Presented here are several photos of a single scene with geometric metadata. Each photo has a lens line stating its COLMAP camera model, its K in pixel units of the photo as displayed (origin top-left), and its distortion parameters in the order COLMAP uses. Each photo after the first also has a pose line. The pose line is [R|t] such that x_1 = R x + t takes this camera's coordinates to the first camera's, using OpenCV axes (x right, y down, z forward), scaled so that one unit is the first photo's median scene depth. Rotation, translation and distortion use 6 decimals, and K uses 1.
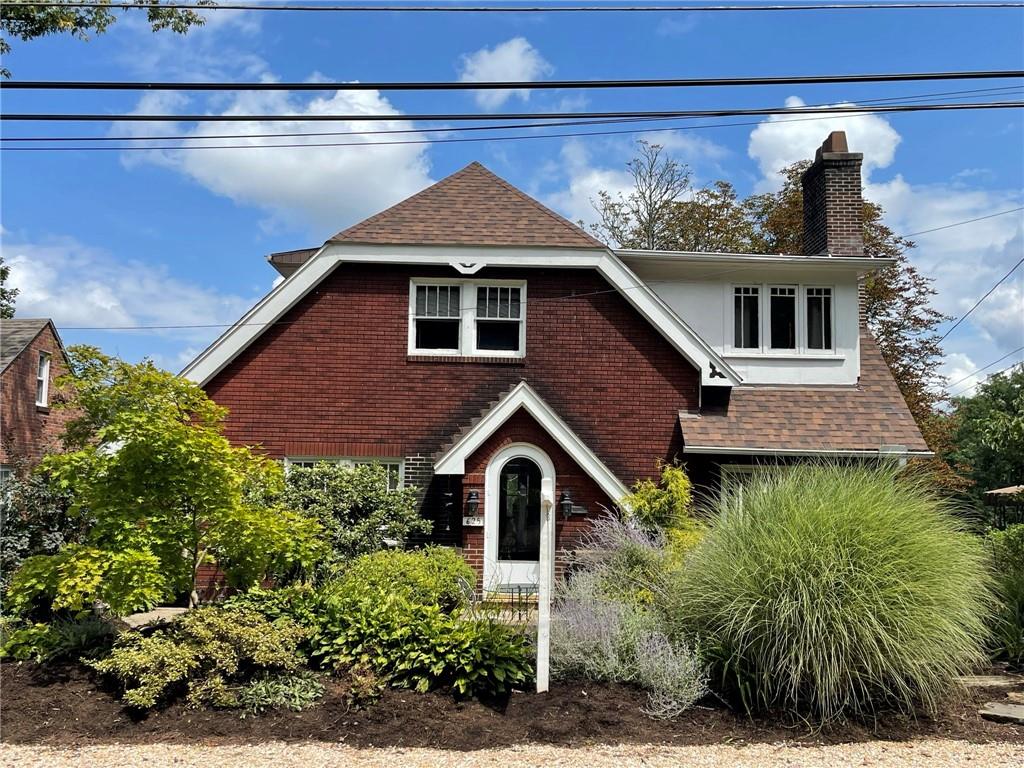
lens RADIAL K [[936.1, 0, 512.0], [0, 936.1, 384.0], [0, 0, 1]] dist [0.009582, -0.020326]
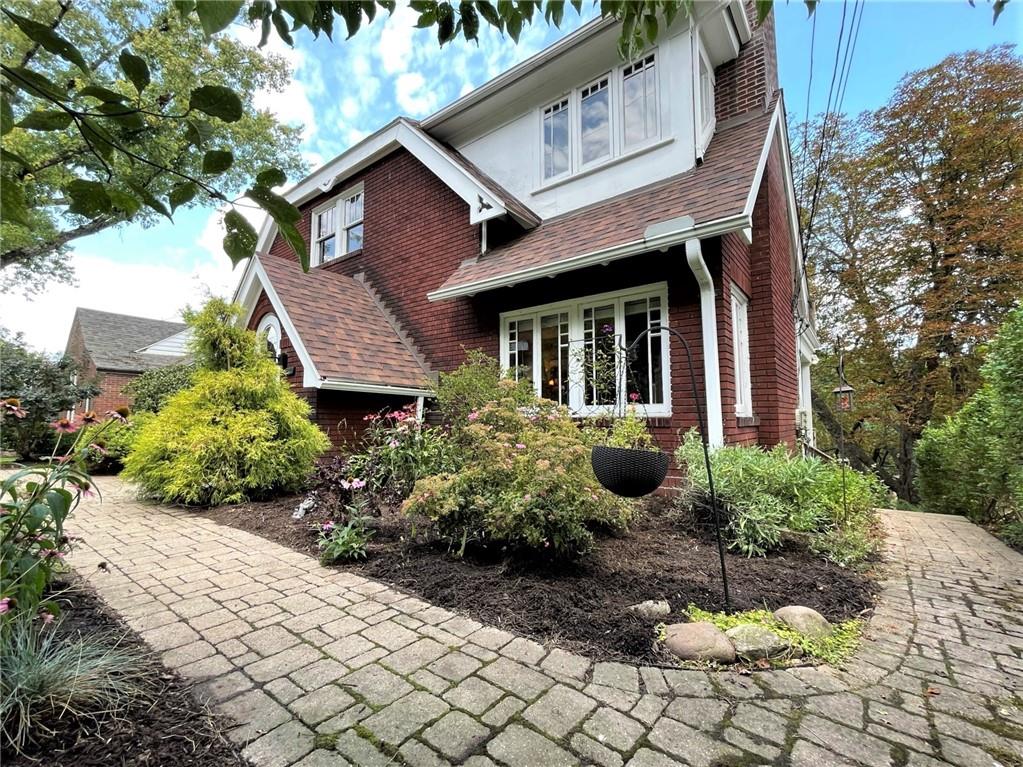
lens RADIAL K [[446.6, 0, 511.5], [0, 446.6, 383.5], [0, 0, 1]] dist [-0.001444, 0.000447]
pose [[0.795149, -0.074368, -0.601837, 0.454564], [0.092339, 0.995727, -0.001042, 0.145659], [0.599343, -0.054745, 0.798618, 0.670585]]
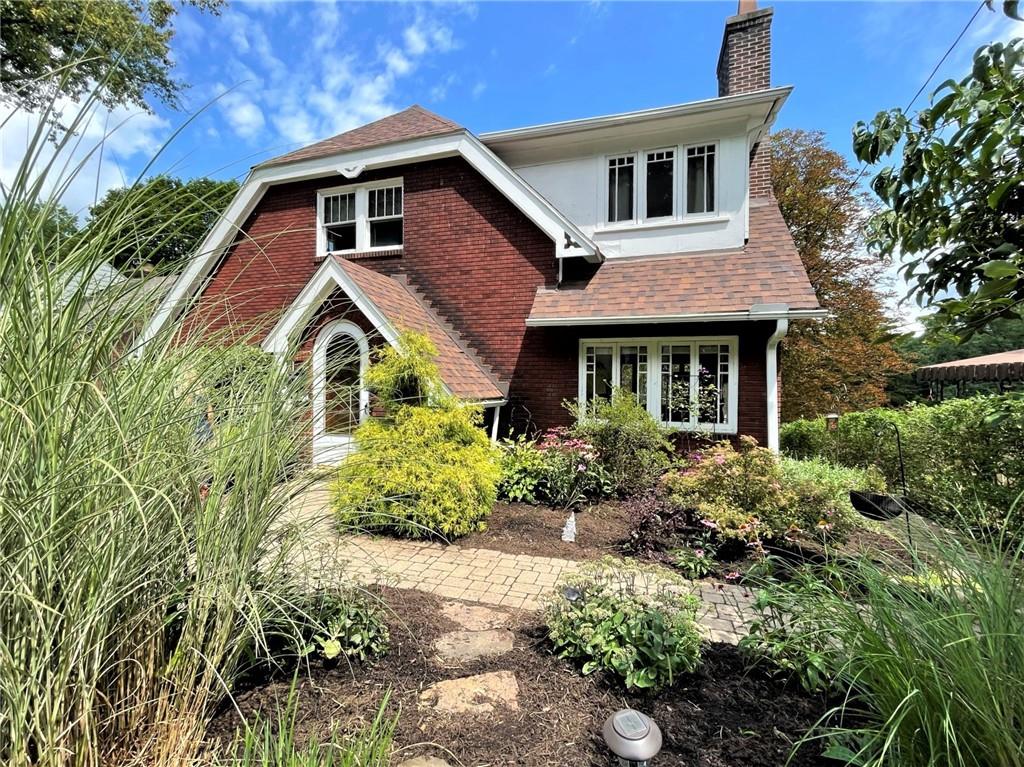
lens RADIAL K [[447.1, 0, 512.0], [0, 447.1, 383.5], [0, 0, 1]] dist [-0.001444, 0.000447]
pose [[0.954877, -0.012901, -0.296723, 0.286918], [0.046573, 0.993201, 0.106693, 0.077262], [0.293329, -0.115698, 0.948985, 0.518126]]
